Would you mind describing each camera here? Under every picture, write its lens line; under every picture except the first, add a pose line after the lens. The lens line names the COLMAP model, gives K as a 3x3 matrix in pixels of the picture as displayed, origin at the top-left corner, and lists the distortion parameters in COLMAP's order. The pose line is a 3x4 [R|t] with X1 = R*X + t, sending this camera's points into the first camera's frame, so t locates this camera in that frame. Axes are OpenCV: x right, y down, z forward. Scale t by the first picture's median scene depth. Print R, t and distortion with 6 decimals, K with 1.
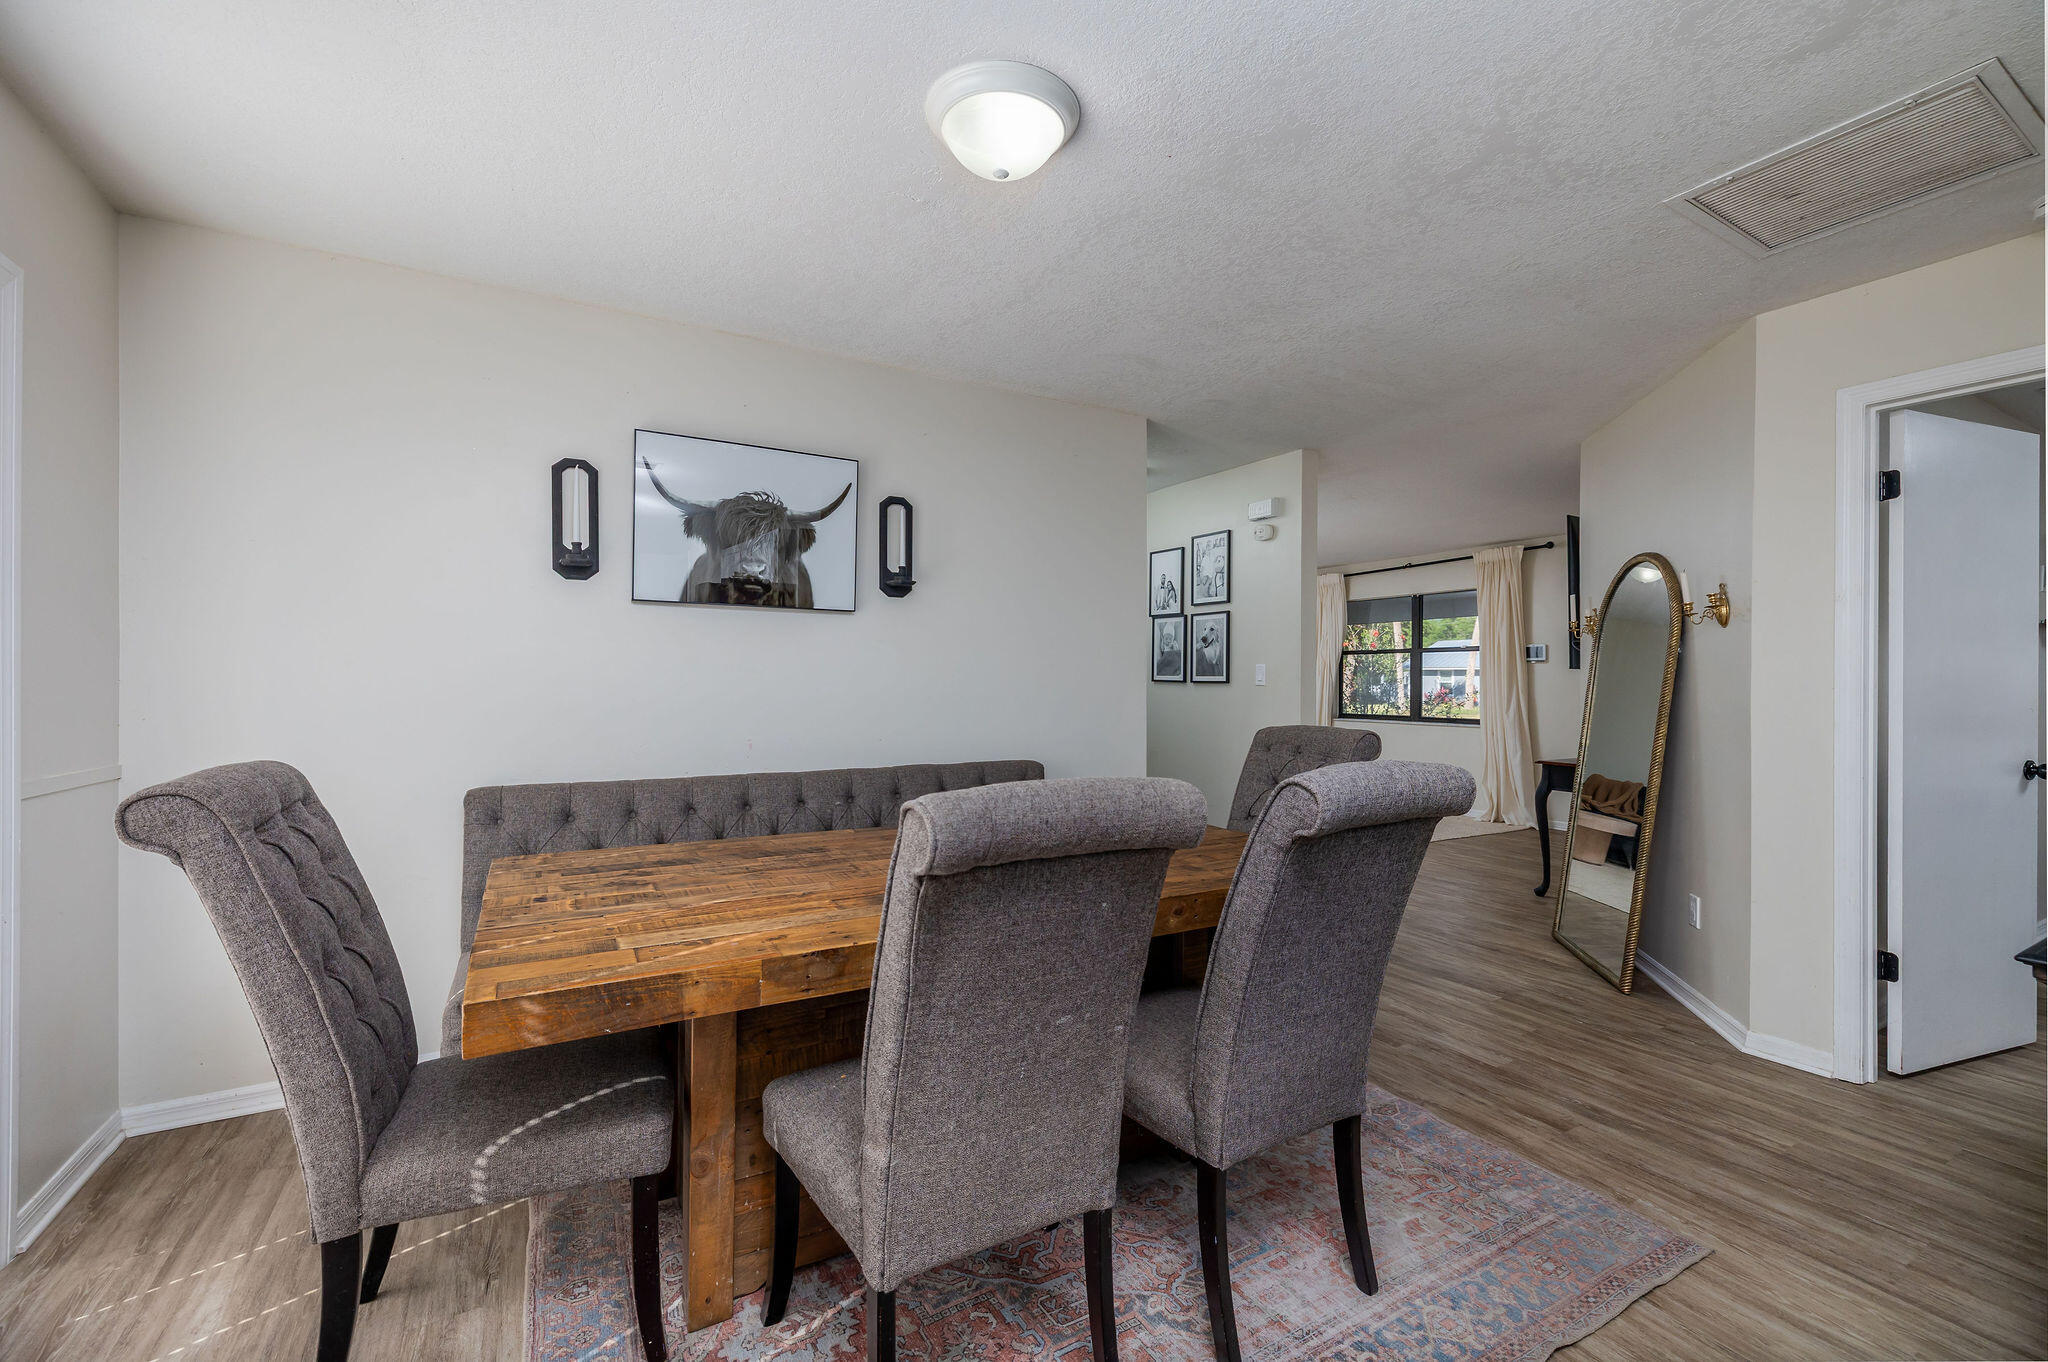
lens RADIAL K [[855.6, 0, 1022.3], [0, 855.6, 679.4], [0, 0, 1]] dist [0.001426, 0.000078]
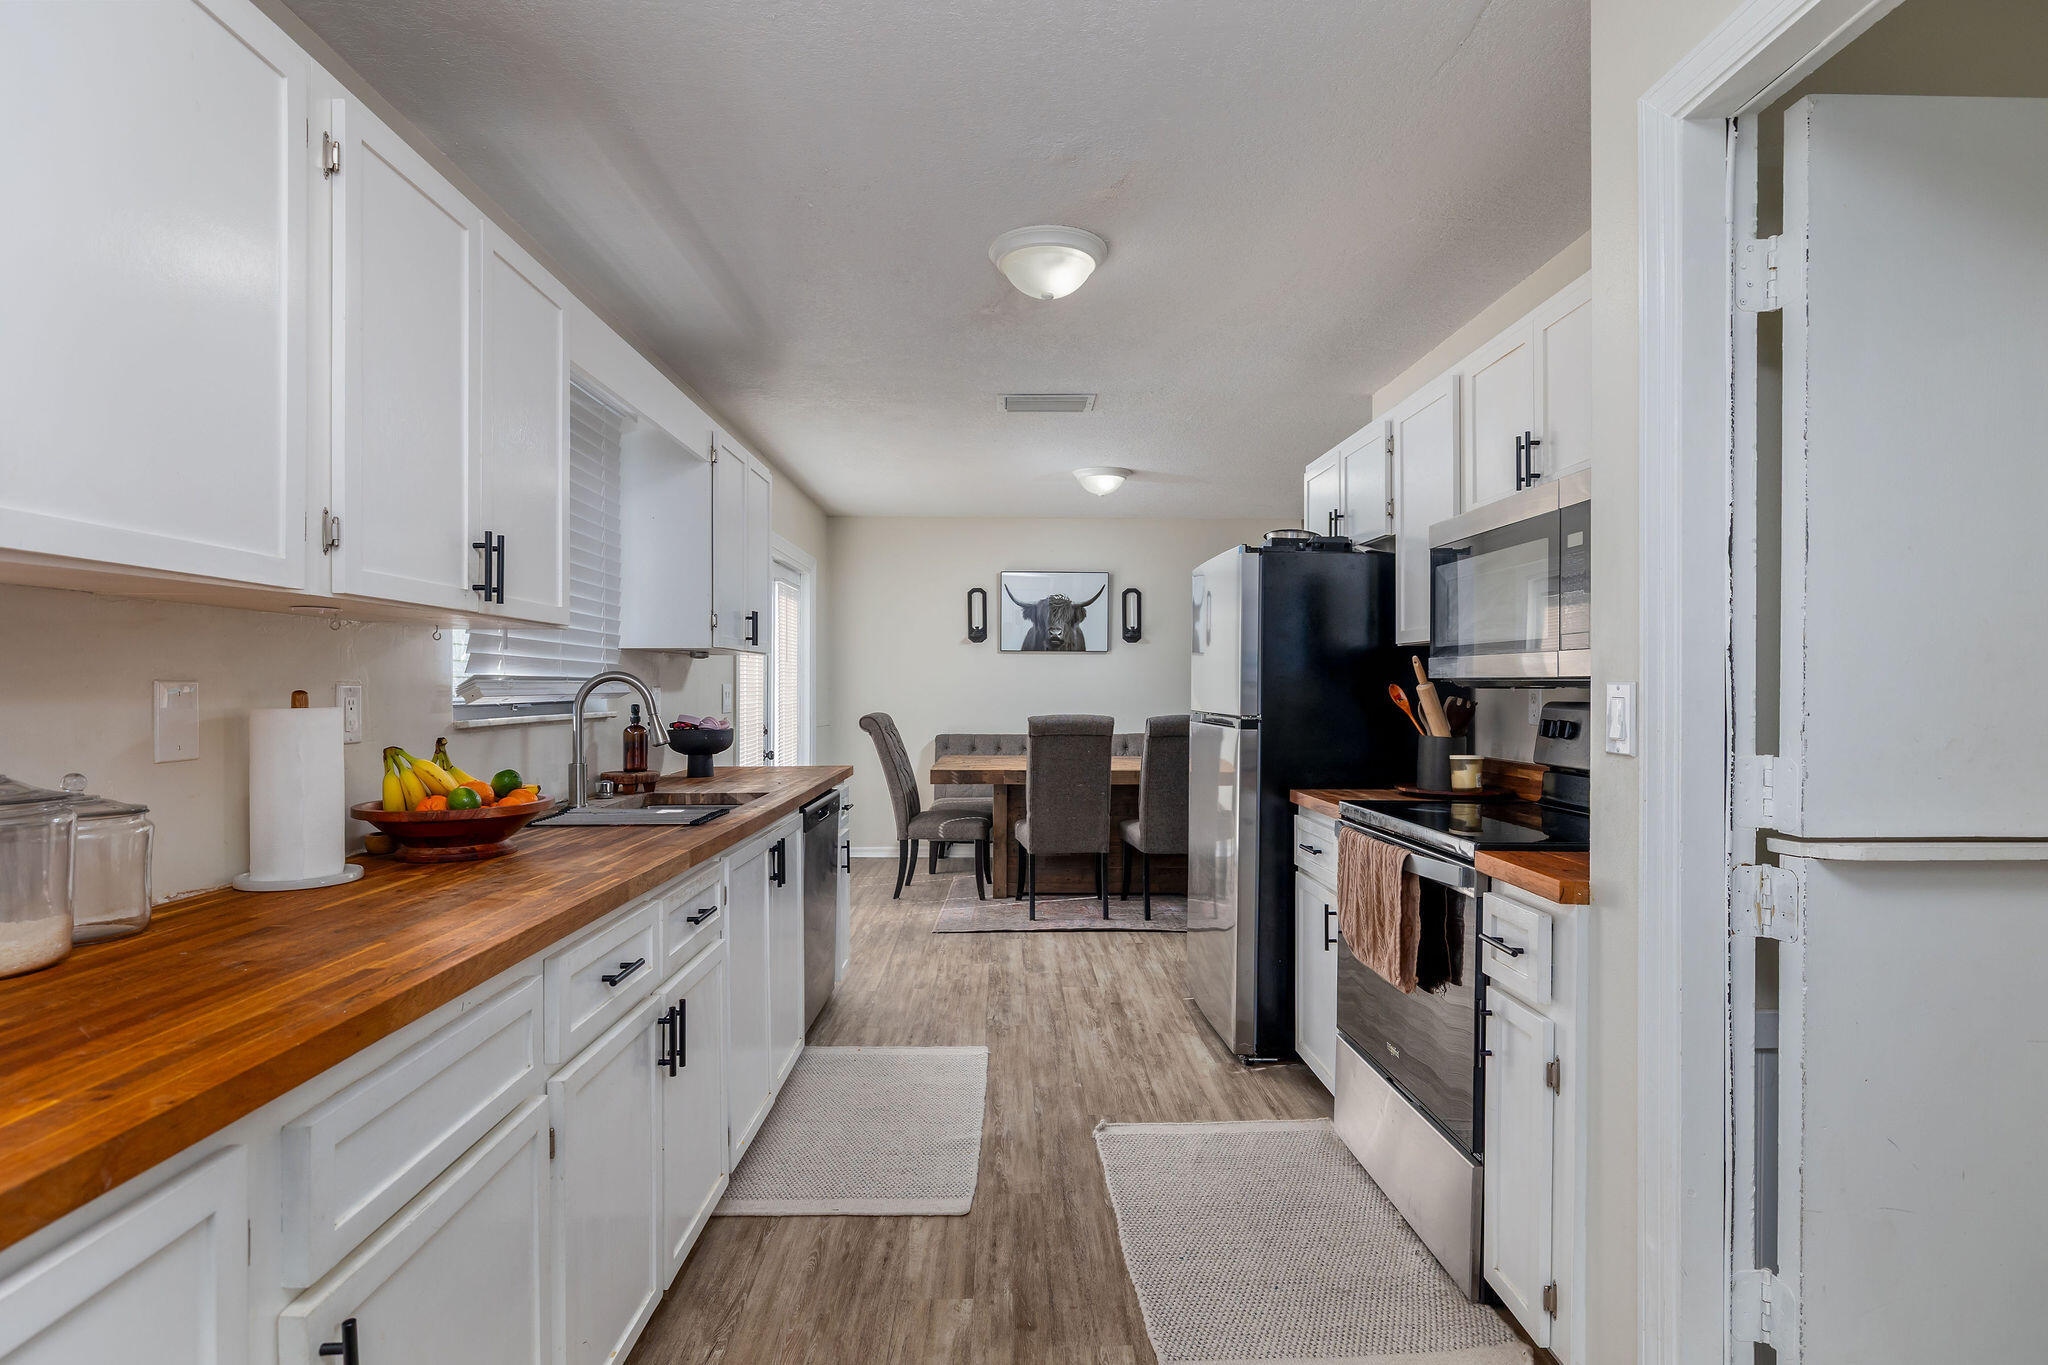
lens RADIAL K [[1028.6, 0, 1030.6], [0, 1028.6, 688.9], [0, 0, 1]] dist [-0.003691, -0.000091]
pose [[0.880575, -0.001949, -0.473902, 0.777719], [0.001508, 0.999998, -0.001311, 0.006591], [0.473904, 0.000440, 0.880577, -1.155934]]
